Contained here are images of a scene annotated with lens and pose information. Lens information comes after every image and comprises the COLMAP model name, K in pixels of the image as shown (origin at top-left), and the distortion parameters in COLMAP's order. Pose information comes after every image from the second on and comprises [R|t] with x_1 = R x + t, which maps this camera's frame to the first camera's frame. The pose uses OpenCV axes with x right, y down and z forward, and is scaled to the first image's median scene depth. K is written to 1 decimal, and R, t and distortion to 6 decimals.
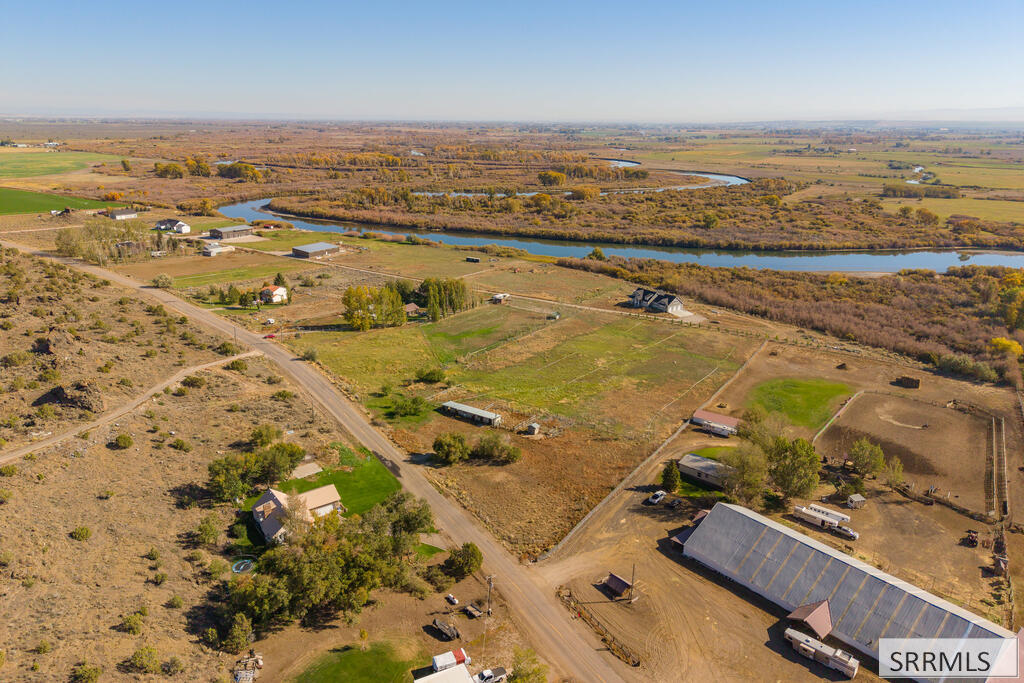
lens RADIAL K [[677.2, 0, 512.0], [0, 677.2, 341.5], [0, 0, 1]] dist [0.047890, -0.071819]
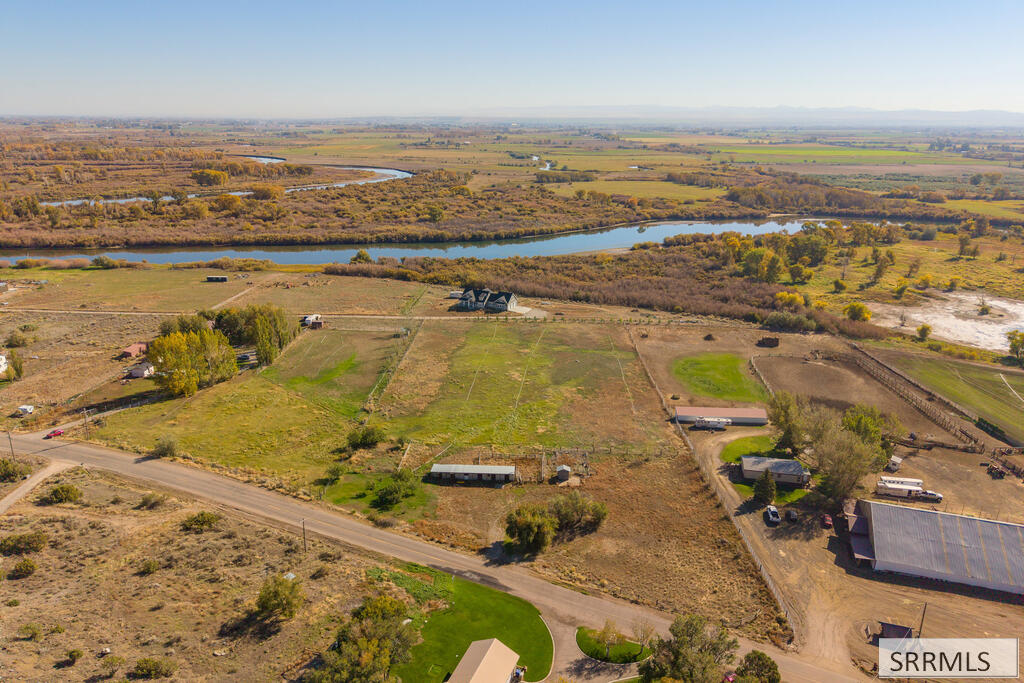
lens RADIAL K [[677.2, 0, 512.0], [0, 677.2, 341.5], [0, 0, 1]] dist [0.047890, -0.071819]
pose [[0.853157, -0.160551, 0.496332, -0.235727], [0.157762, 0.986316, 0.047867, -0.044220], [-0.497226, 0.037464, 0.866812, 0.187857]]
